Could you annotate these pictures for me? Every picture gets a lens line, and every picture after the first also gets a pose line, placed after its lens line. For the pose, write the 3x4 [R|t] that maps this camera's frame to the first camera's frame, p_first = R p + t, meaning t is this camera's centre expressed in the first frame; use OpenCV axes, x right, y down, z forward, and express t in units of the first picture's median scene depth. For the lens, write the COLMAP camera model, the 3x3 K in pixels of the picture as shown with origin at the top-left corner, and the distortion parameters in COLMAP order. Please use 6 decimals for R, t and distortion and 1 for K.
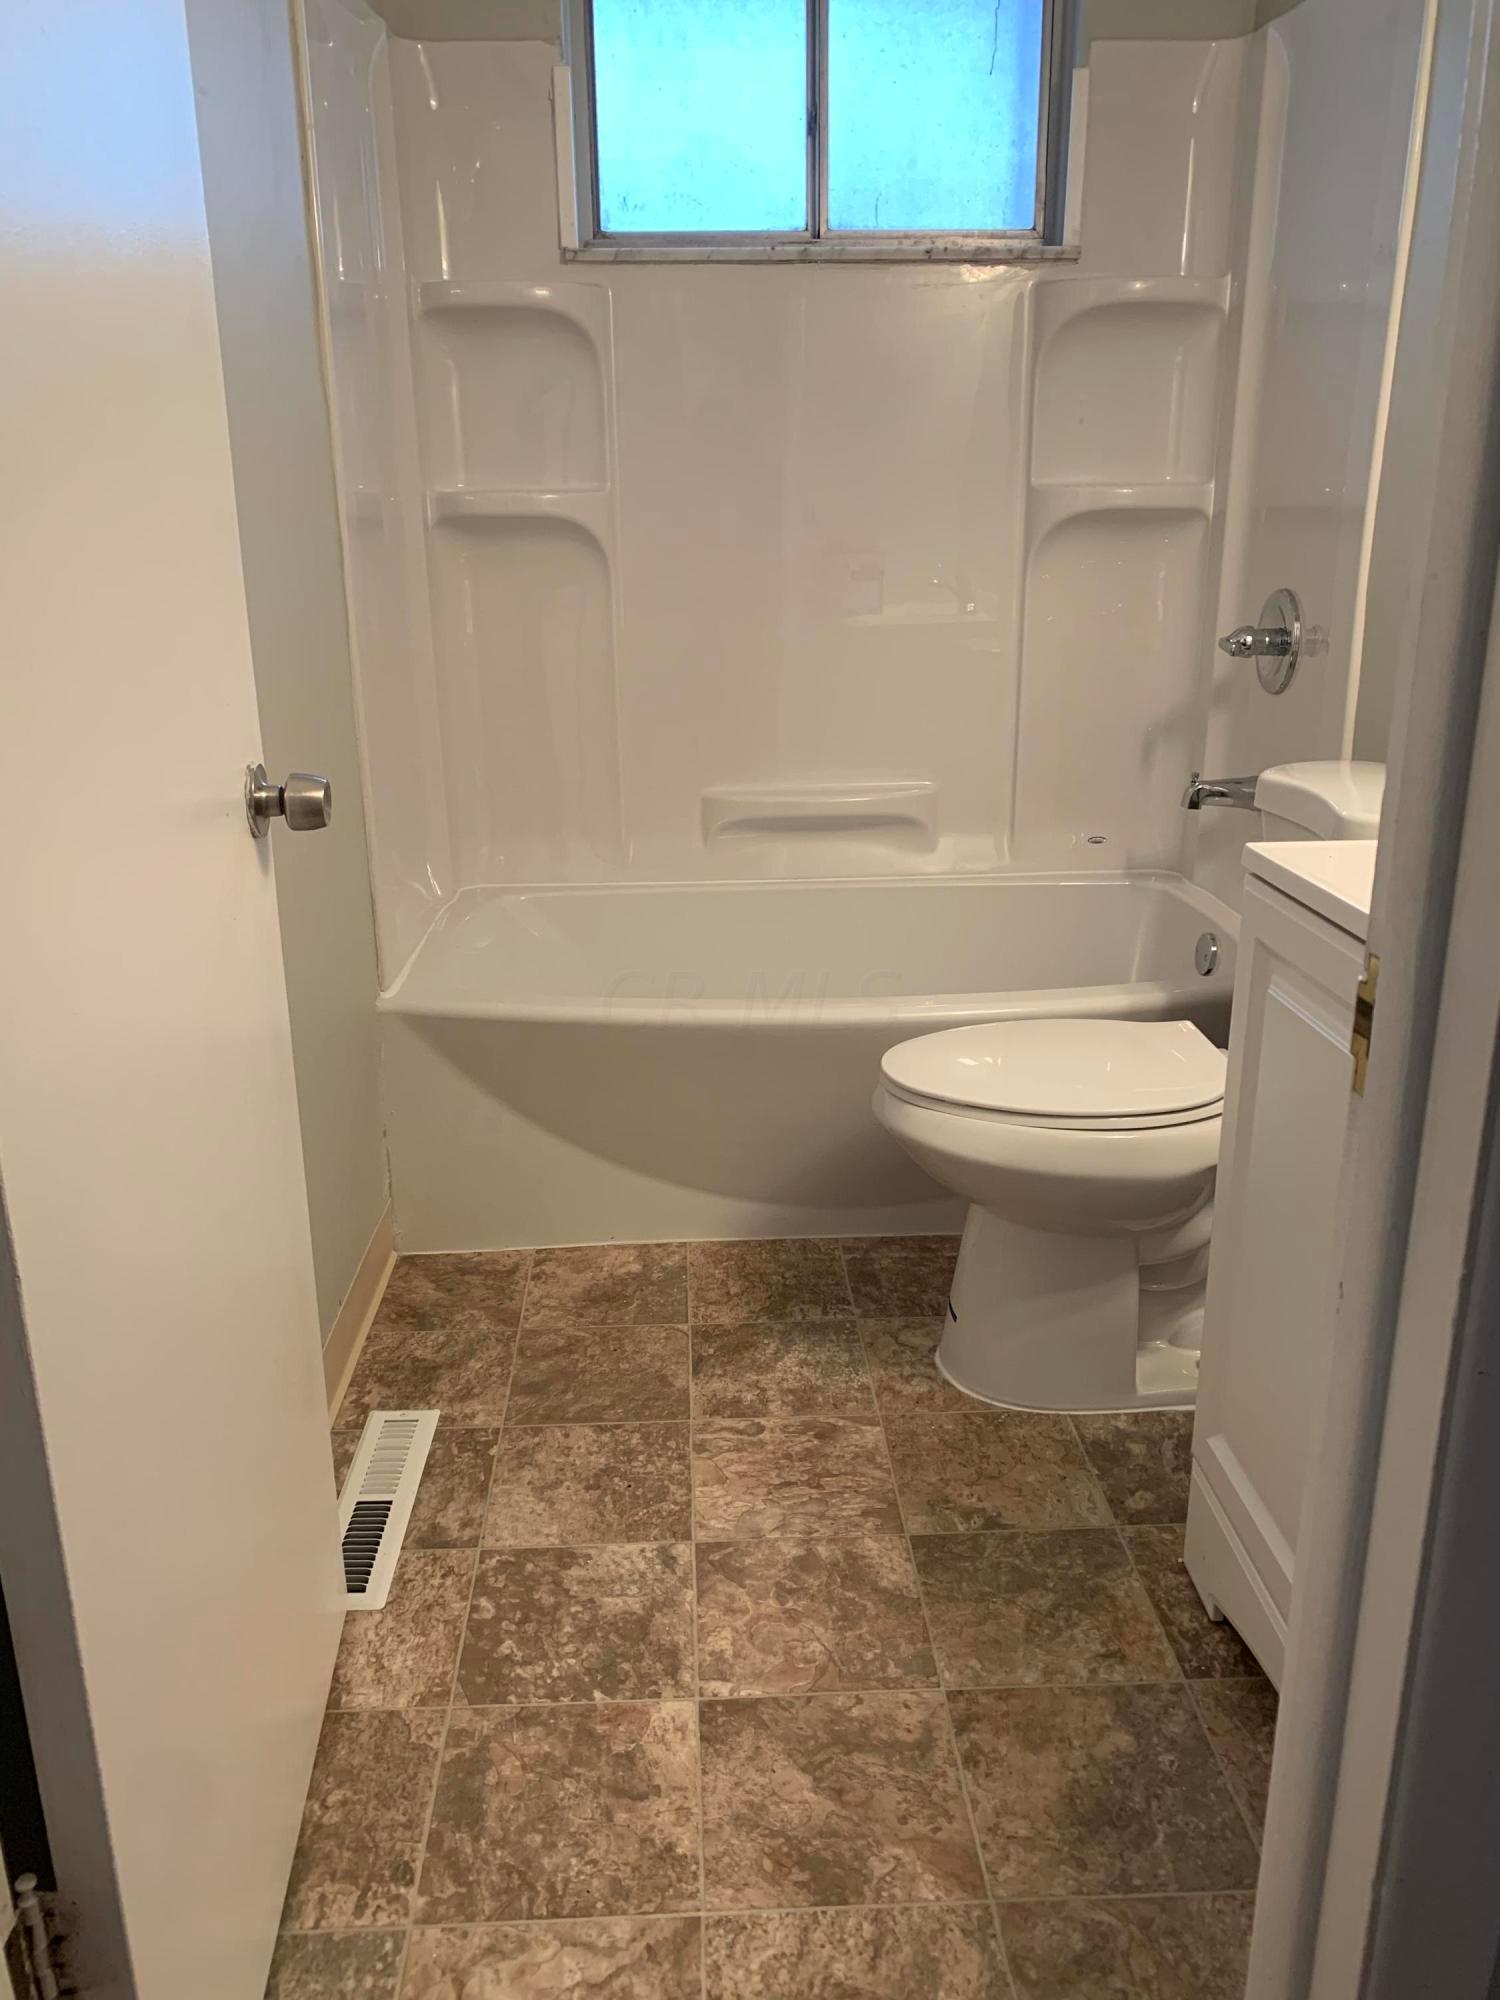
lens RADIAL K [[1536.8, 0, 748.8], [0, 1536.8, 1001.4], [0, 0, 1]] dist [0.019051, -0.009231]
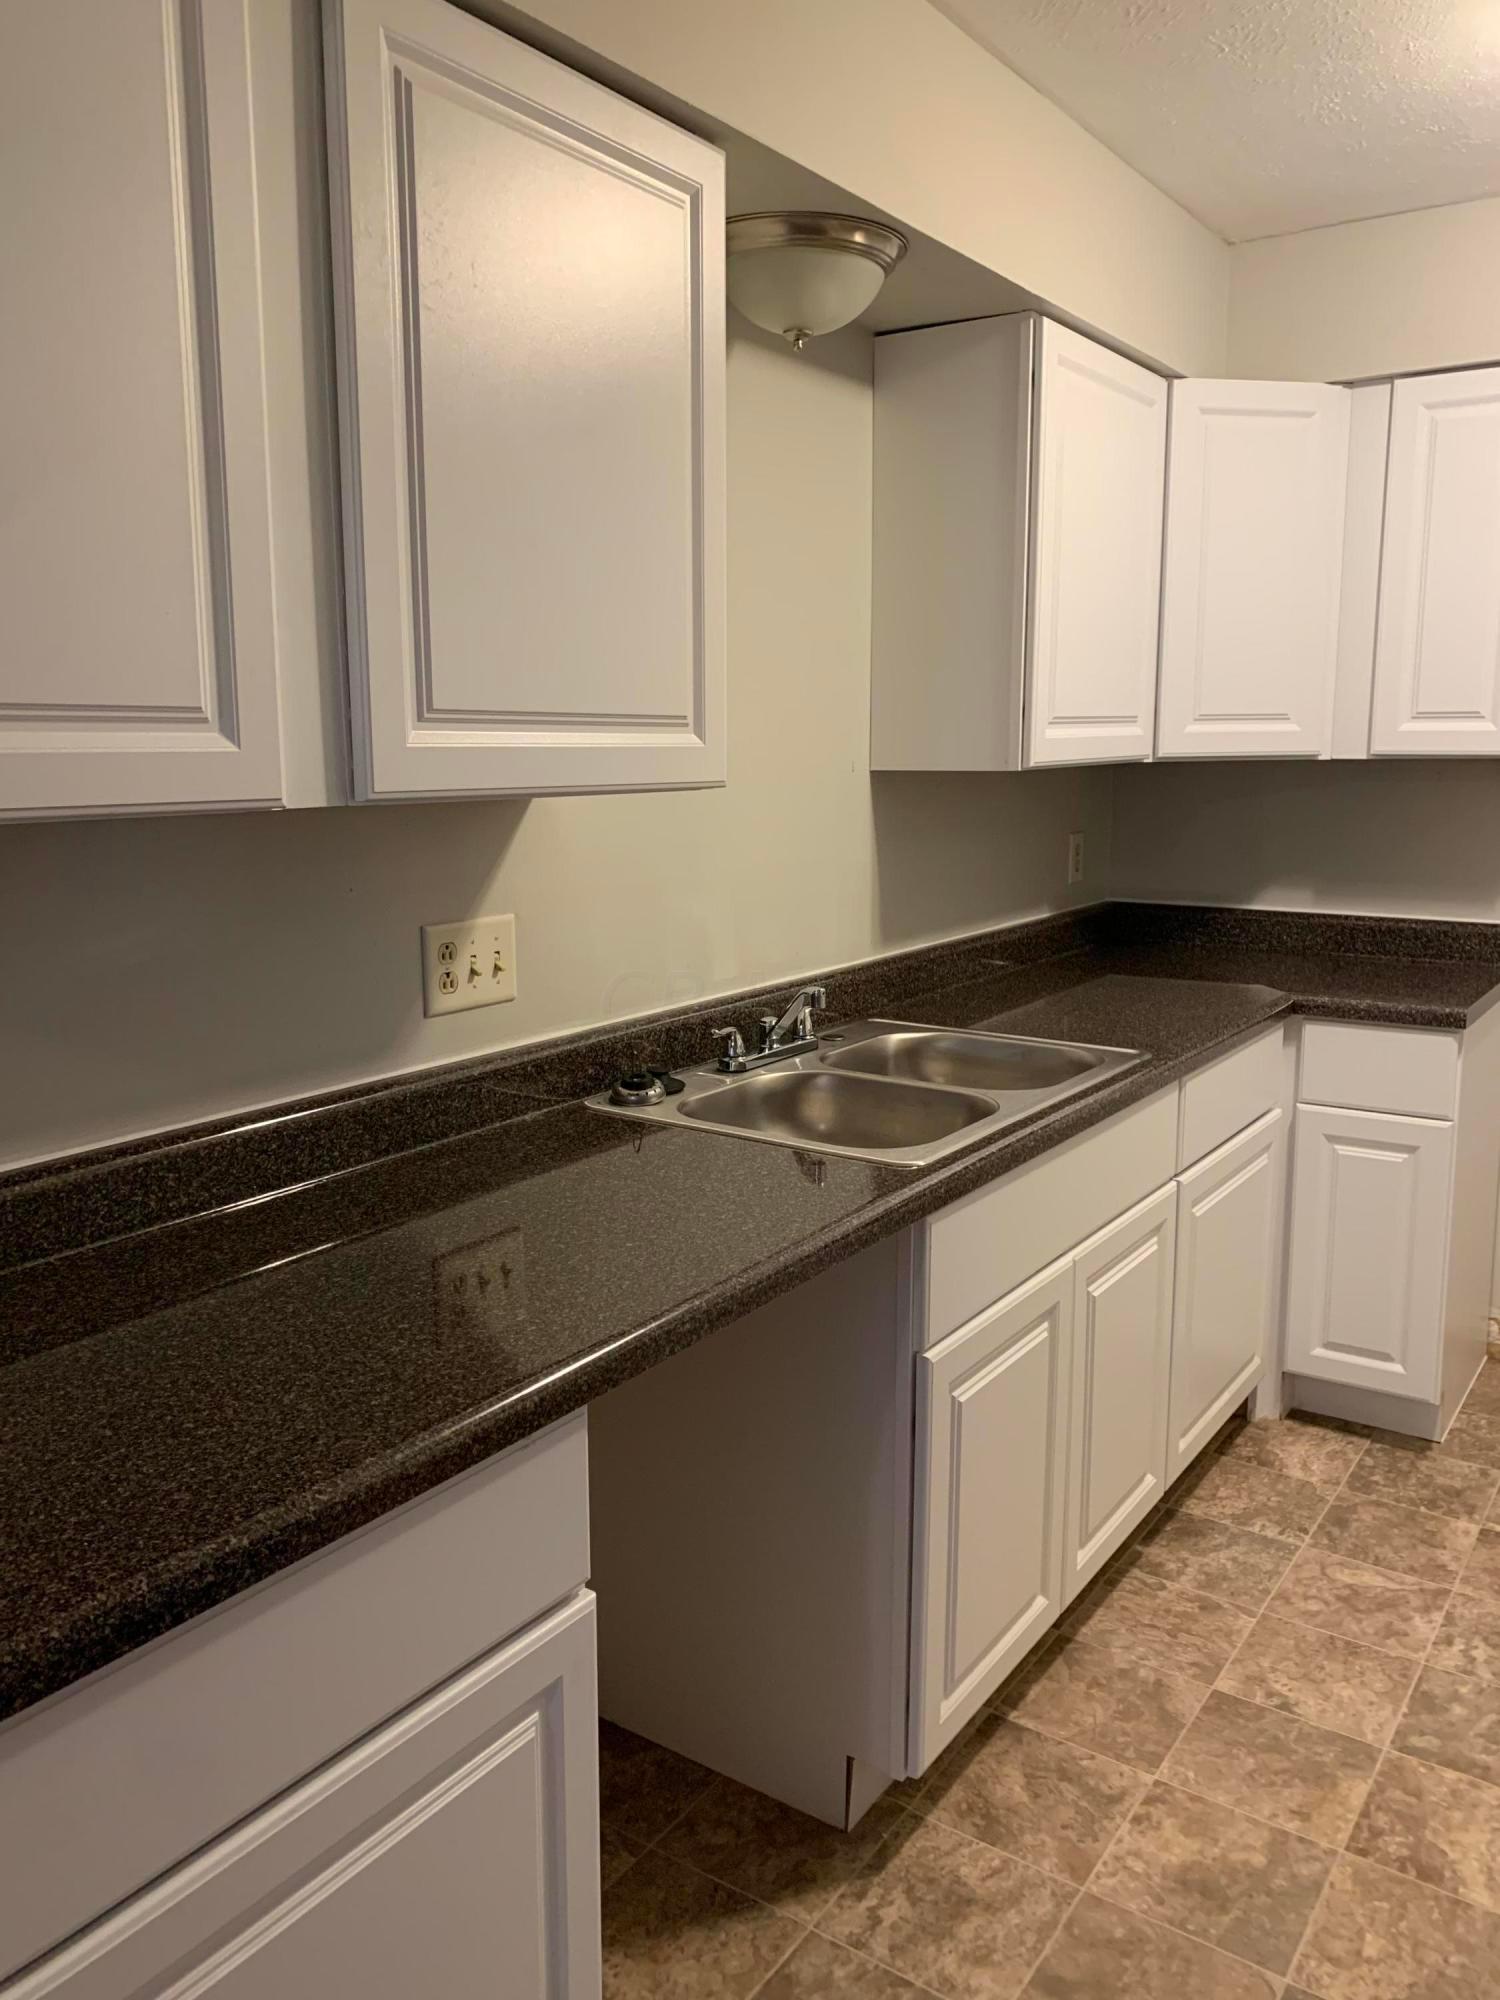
lens RADIAL K [[1536.8, 0, 747.8], [0, 1536.8, 998.5], [0, 0, 1]] dist [0.019051, -0.009231]
pose [[0.793607, 0.099028, -0.600317, 0.315044], [-0.170371, 0.983363, -0.063011, 0.105353], [0.584090, 0.152283, 0.797276, -1.055550]]
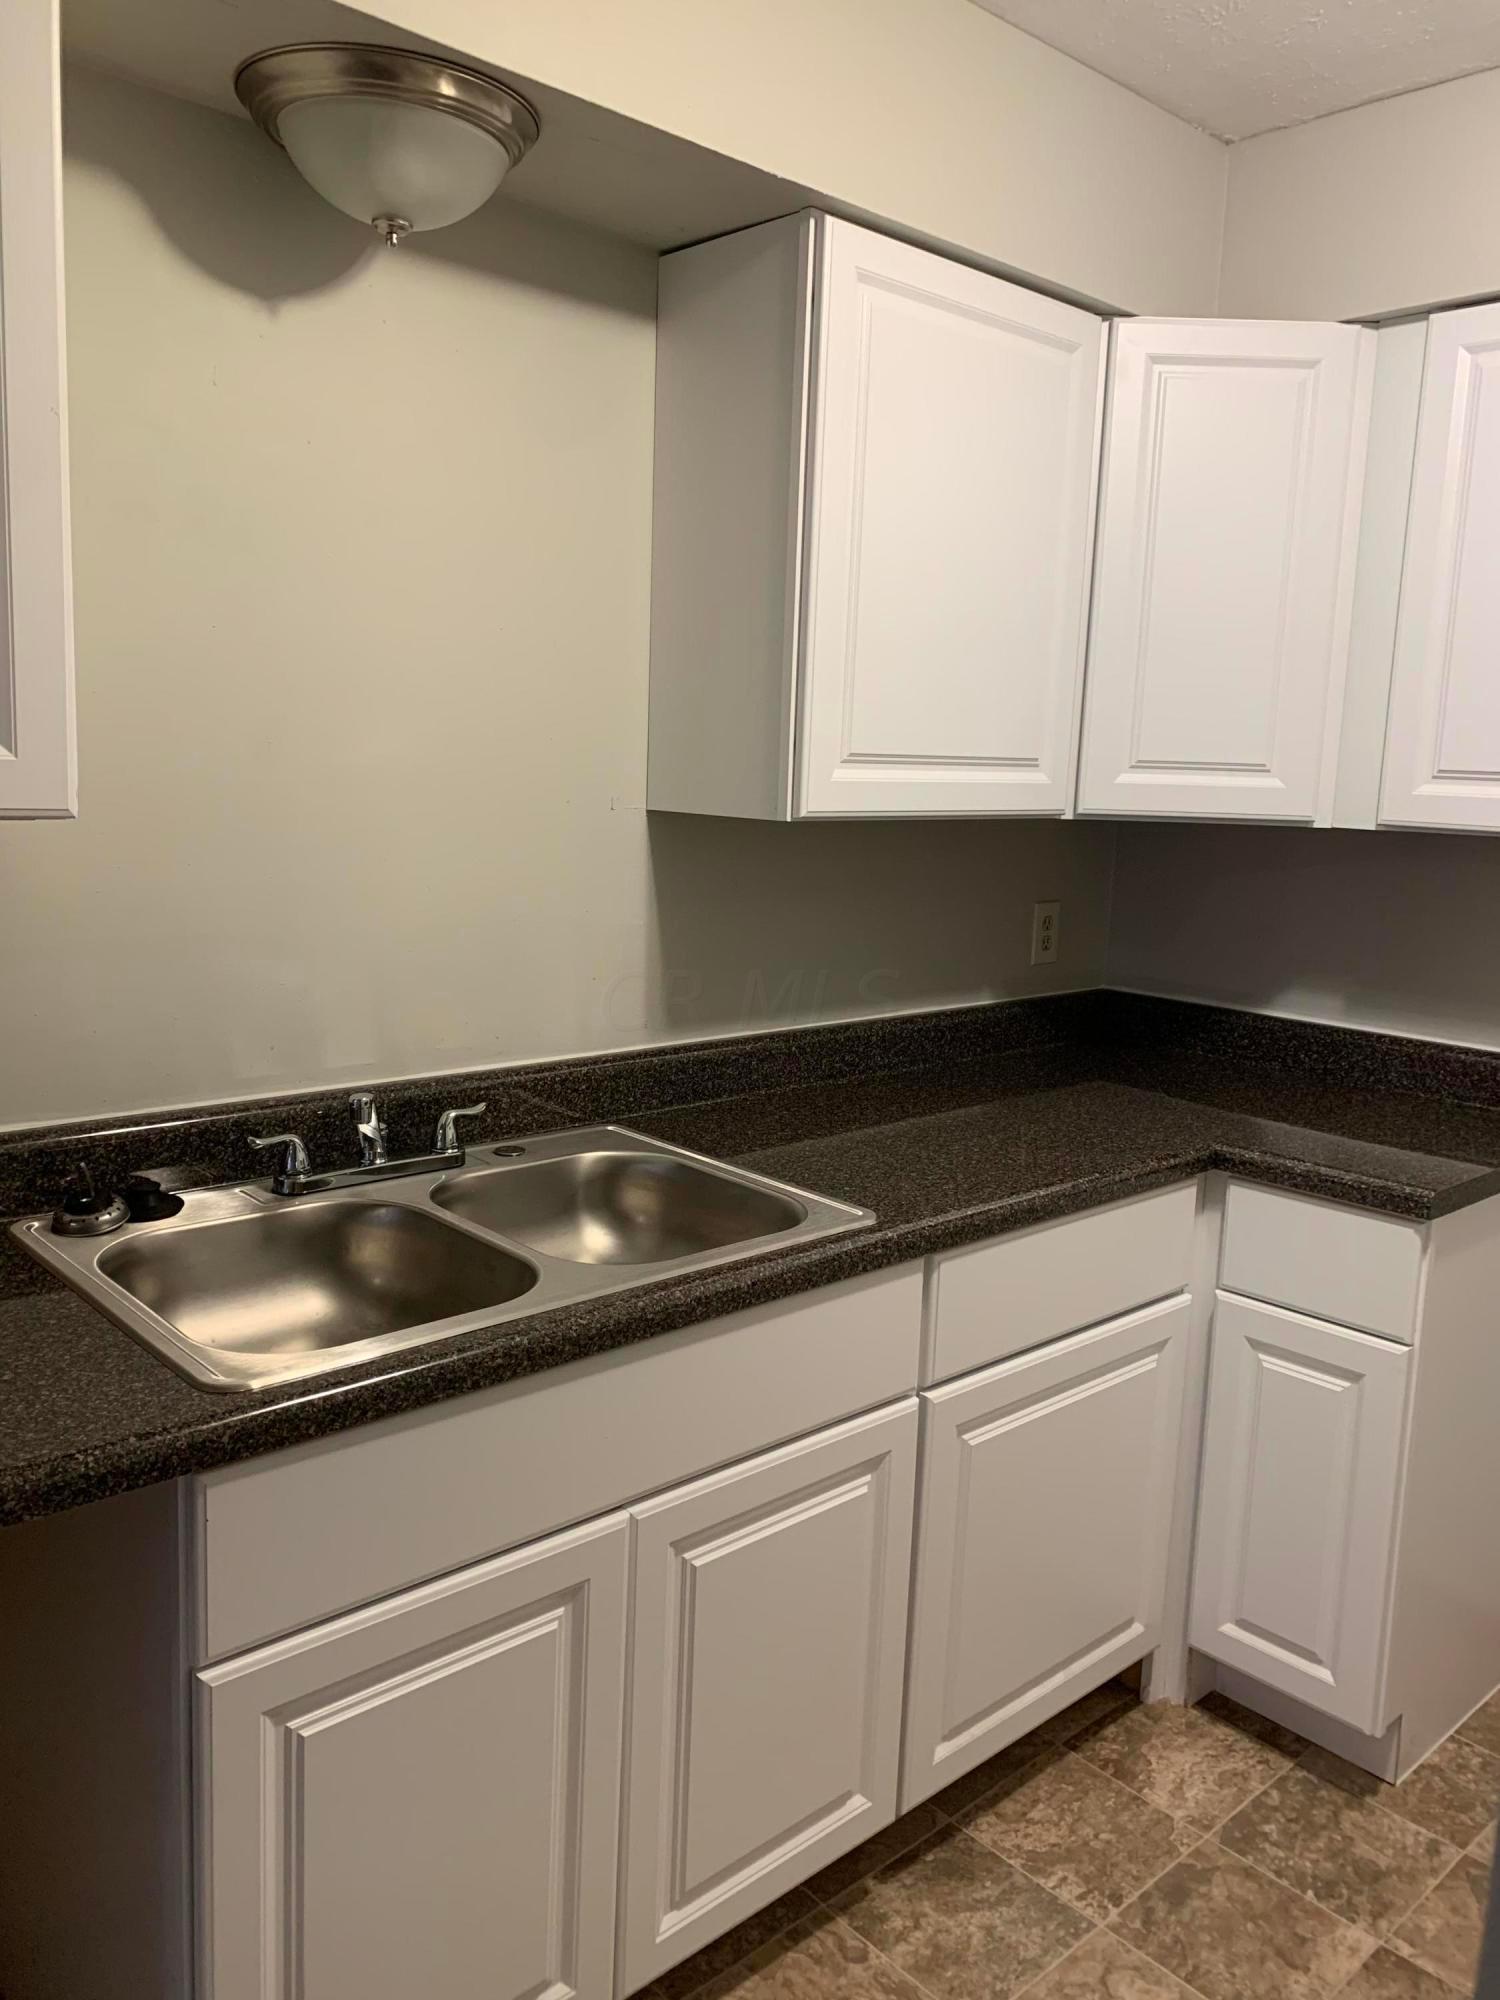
lens RADIAL K [[1536.8, 0, 744.4], [0, 1536.8, 993.7], [0, 0, 1]] dist [0.019051, -0.009231]
pose [[0.638699, 0.144328, -0.755799, 0.481748], [-0.259113, 0.965225, -0.034647, -0.116198], [0.724516, 0.217966, 0.653886, -0.371332]]
